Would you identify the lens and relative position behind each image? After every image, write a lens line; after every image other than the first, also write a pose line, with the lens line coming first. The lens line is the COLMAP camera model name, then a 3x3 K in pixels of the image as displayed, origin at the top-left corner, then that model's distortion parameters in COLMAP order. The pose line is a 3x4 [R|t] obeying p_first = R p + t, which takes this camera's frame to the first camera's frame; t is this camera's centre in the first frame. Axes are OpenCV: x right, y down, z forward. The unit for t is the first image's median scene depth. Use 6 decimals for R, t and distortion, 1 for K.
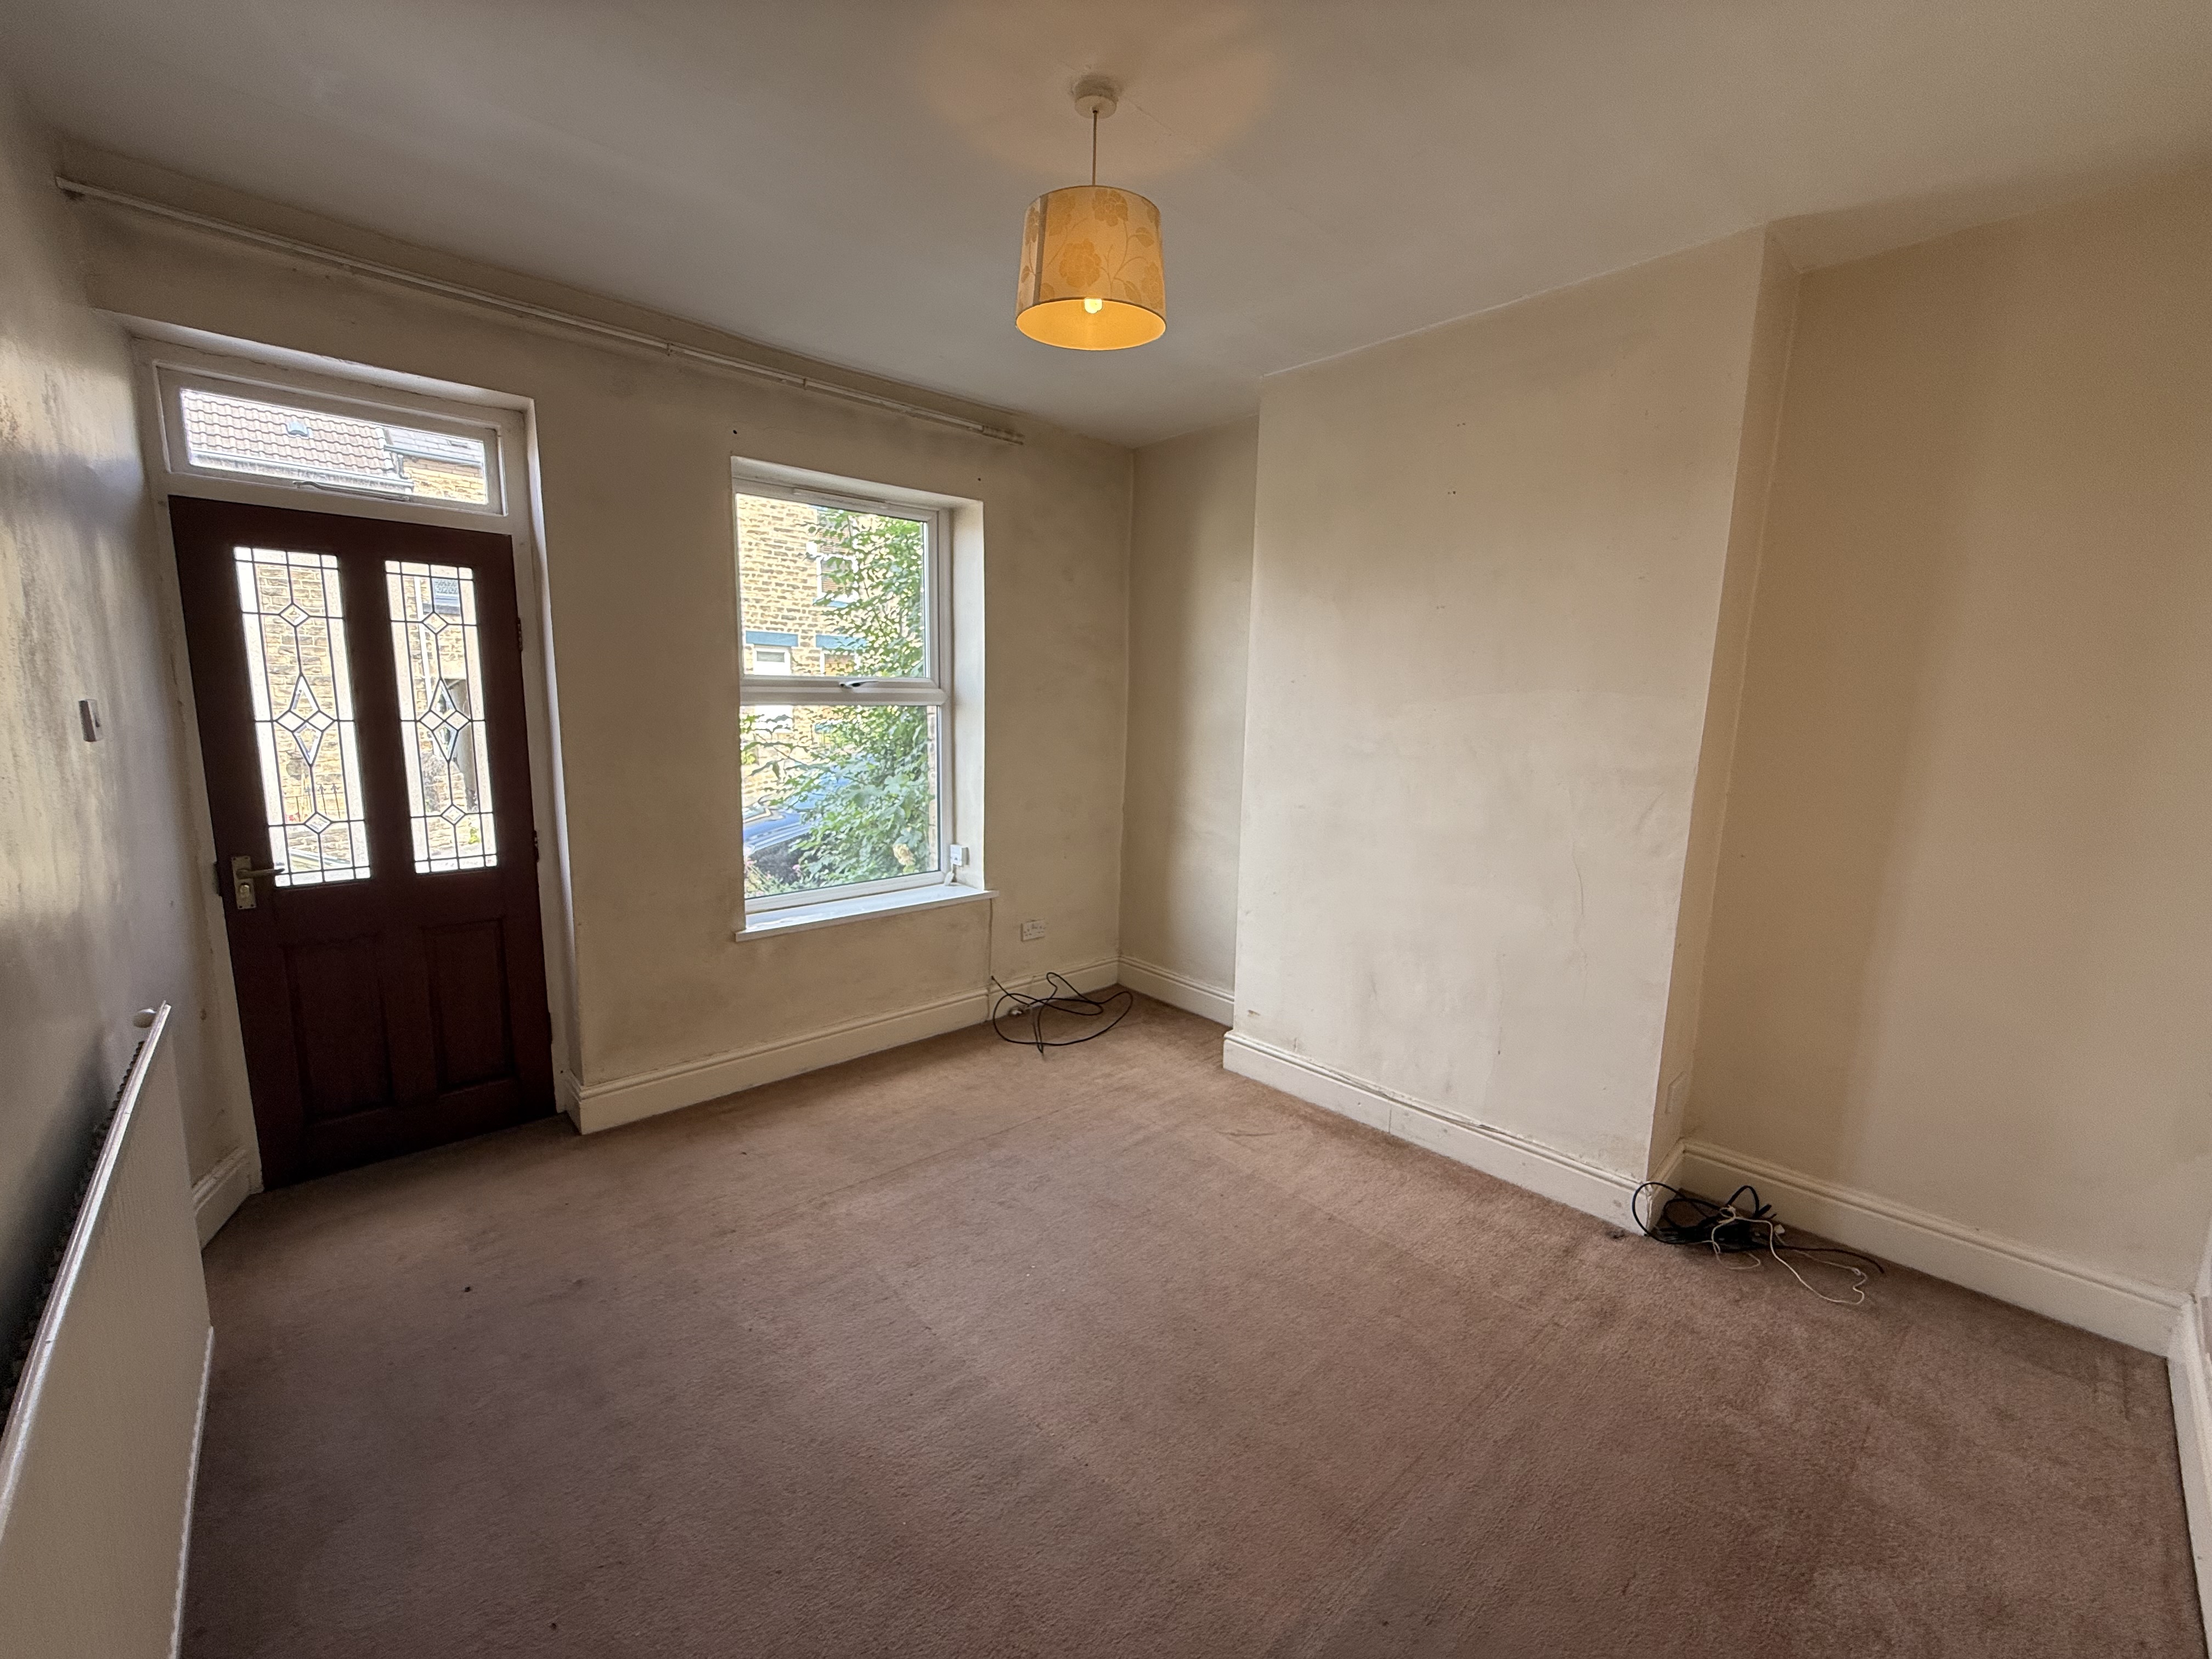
lens RADIAL K [[879.6, 0, 1099.8], [0, 879.6, 836.5], [0, 0, 1]] dist [0.001513, 0.000282]
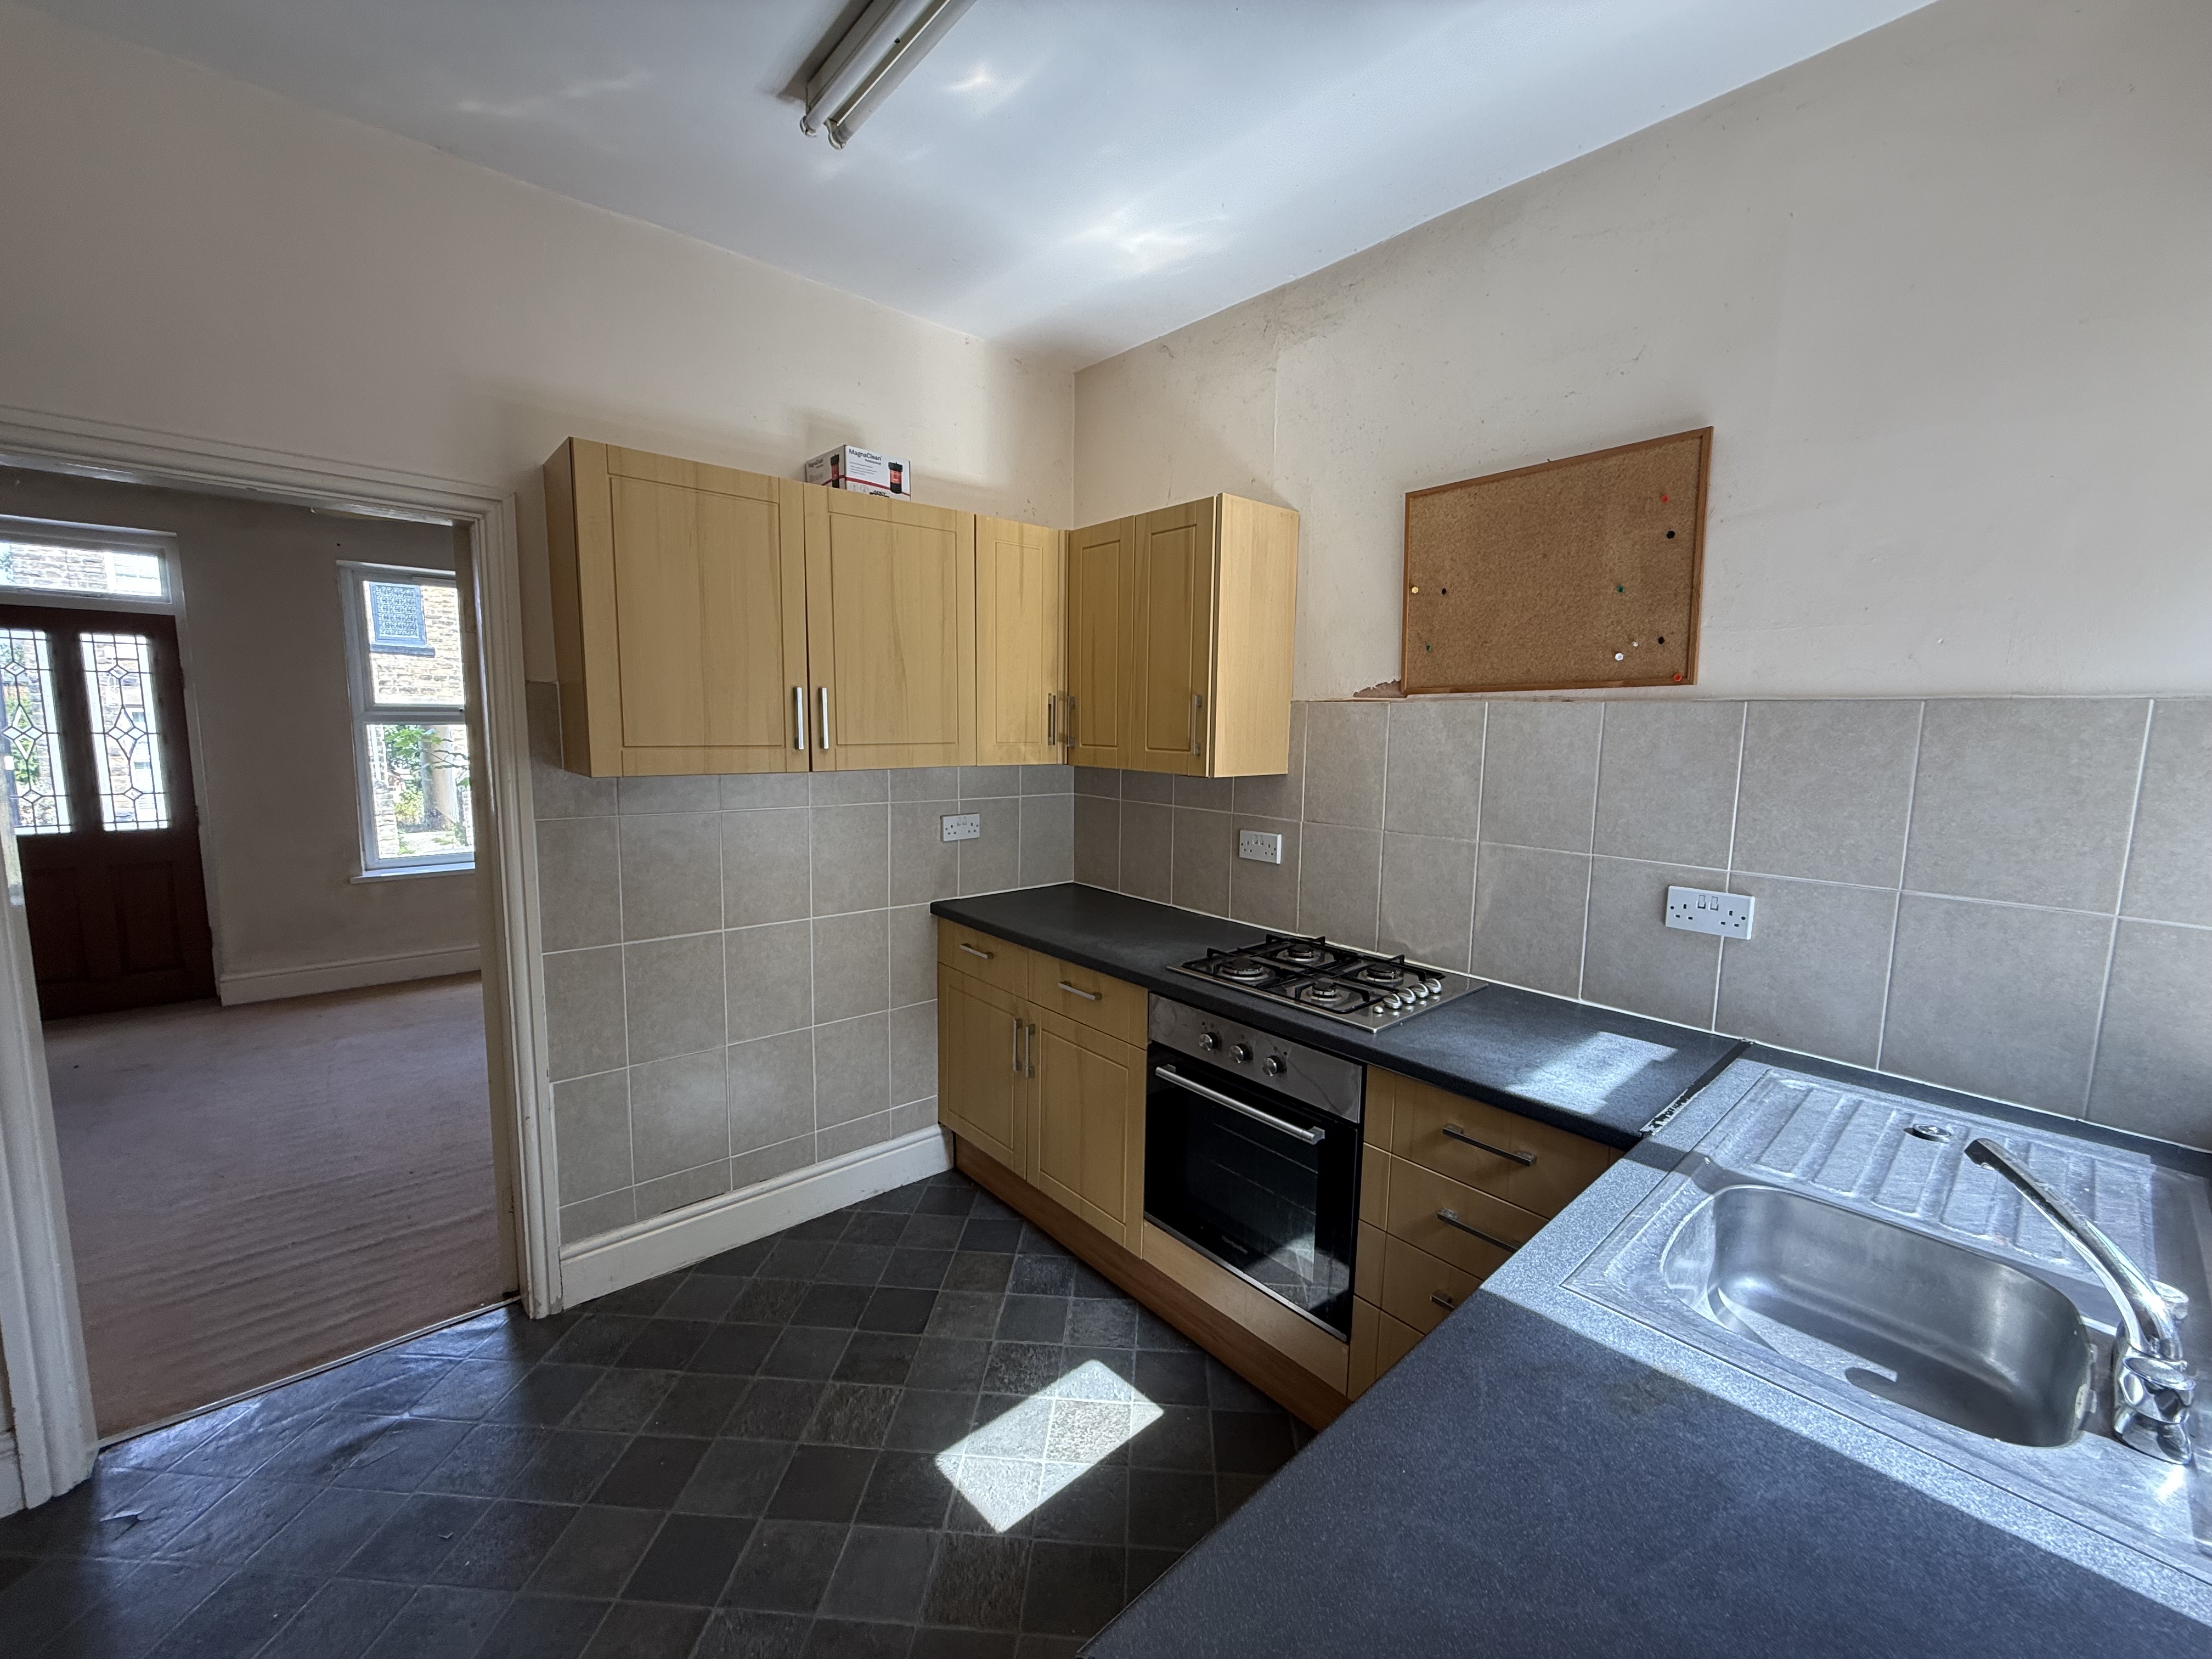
lens RADIAL K [[879.6, 0, 1111.4], [0, 879.6, 822.4], [0, 0, 1]] dist [0.001513, 0.000282]
pose [[0.999476, 0.007008, -0.031599, 1.071412], [-0.007956, 0.999520, -0.029954, 0.060640], [0.031374, 0.030190, 0.999052, -0.511089]]
